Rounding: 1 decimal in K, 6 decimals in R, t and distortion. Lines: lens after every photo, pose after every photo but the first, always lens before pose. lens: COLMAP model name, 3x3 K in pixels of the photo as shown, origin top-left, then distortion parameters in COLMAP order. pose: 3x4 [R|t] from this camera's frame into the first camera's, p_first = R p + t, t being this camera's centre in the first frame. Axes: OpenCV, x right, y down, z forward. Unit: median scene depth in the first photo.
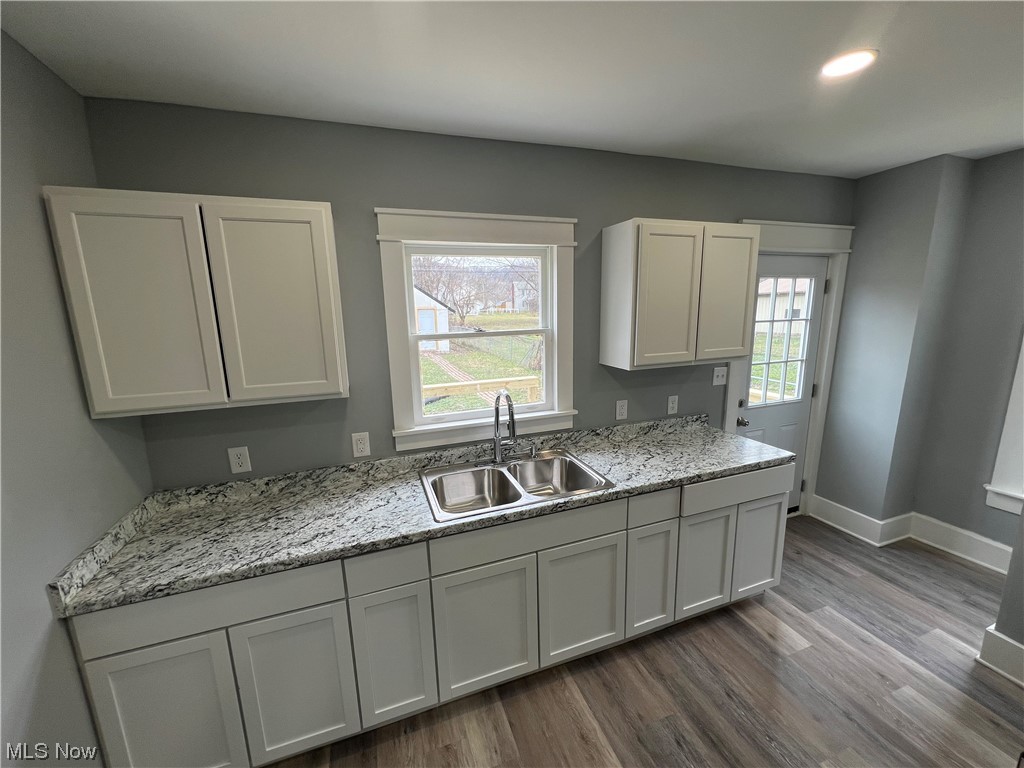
lens RADIAL K [[407.5, 0, 510.7], [0, 407.5, 382.5], [0, 0, 1]] dist [-0.001466, 0.000159]
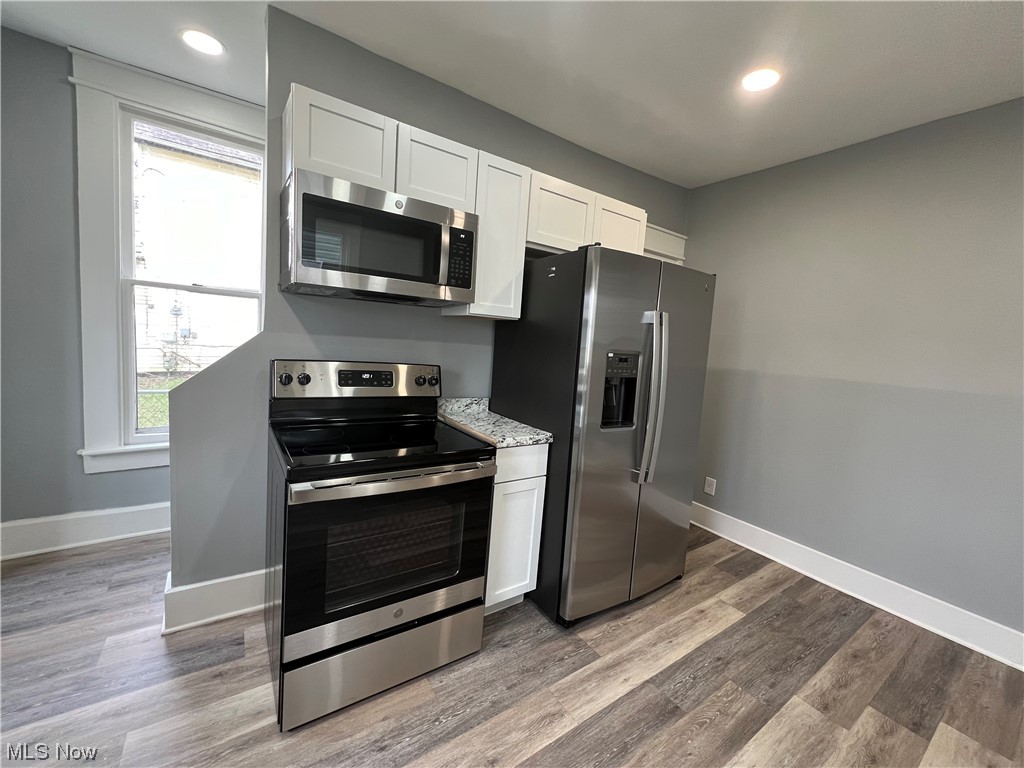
lens RADIAL K [[407.5, 0, 510.7], [0, 407.5, 382.5], [0, 0, 1]] dist [-0.001466, 0.000159]
pose [[-0.255890, -0.102275, 0.961281, 0.190447], [0.108080, 0.985127, 0.133582, 0.125219], [-0.960645, 0.138077, -0.241030, 0.425548]]
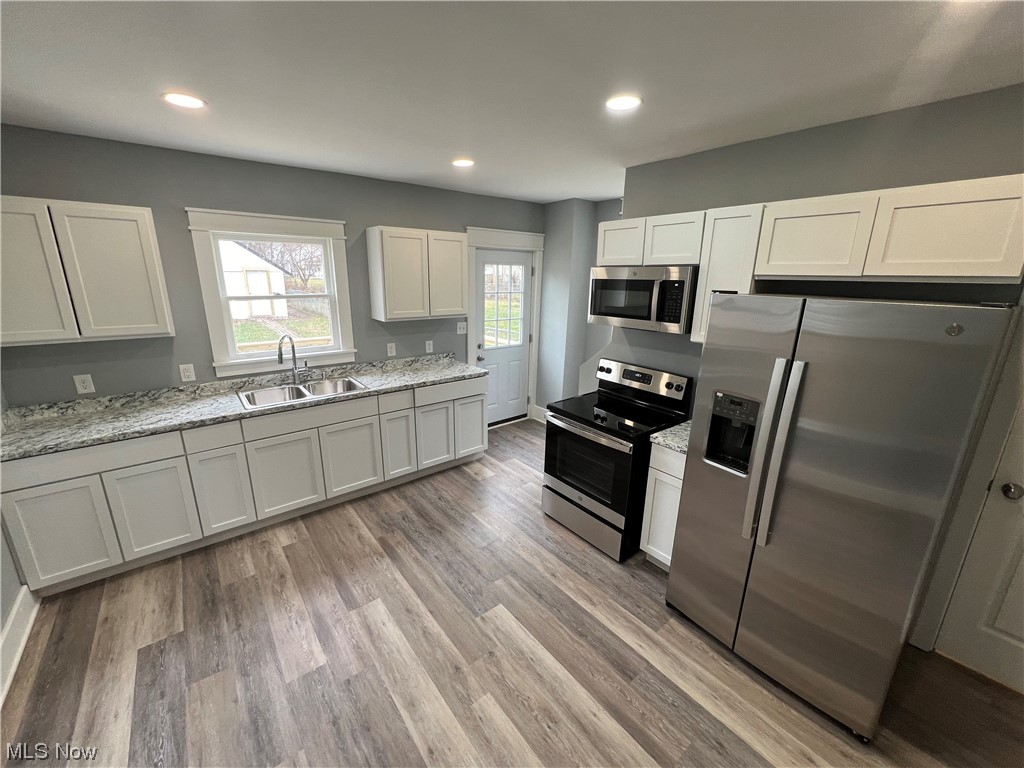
lens RADIAL K [[407.5, 0, 510.7], [0, 407.5, 382.5], [0, 0, 1]] dist [-0.001466, 0.000159]
pose [[0.944484, -0.046686, 0.325224, 0.243595], [0.021300, 0.996471, 0.081186, 0.095034], [-0.327867, -0.069752, 0.942145, -0.736750]]
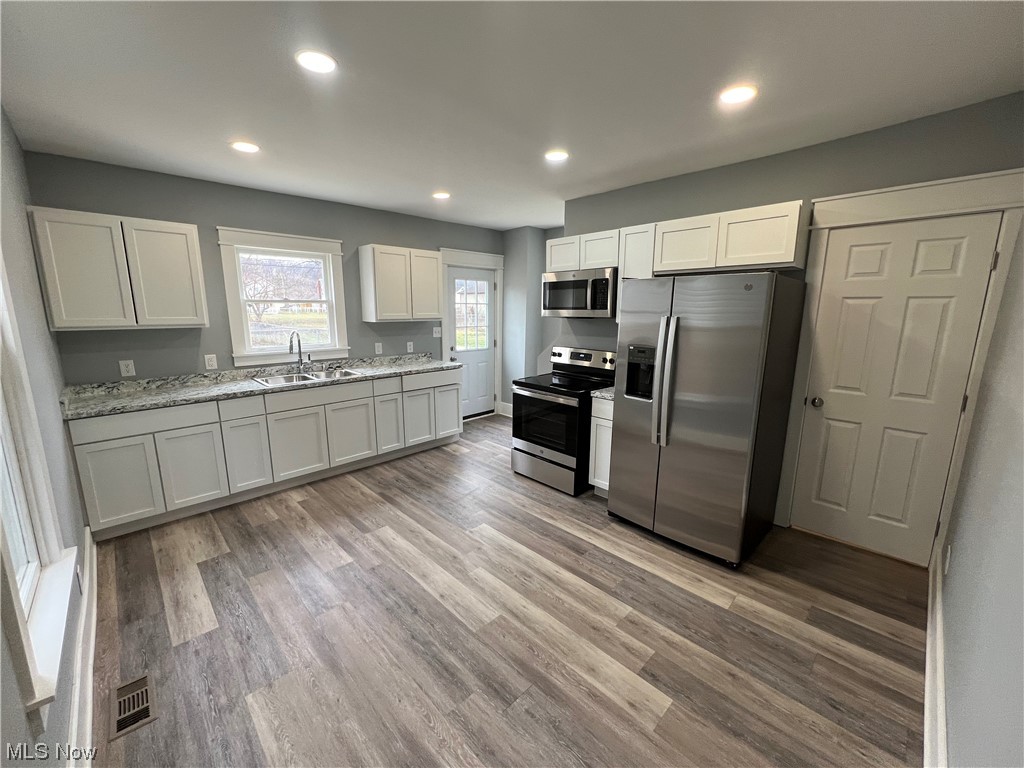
lens RADIAL K [[407.5, 0, 510.7], [0, 407.5, 382.5], [0, 0, 1]] dist [-0.001466, 0.000159]
pose [[0.906666, -0.050181, 0.418853, 0.053240], [0.052259, 0.998612, 0.006516, 0.296203], [-0.418599, 0.015981, 0.908031, -1.086218]]
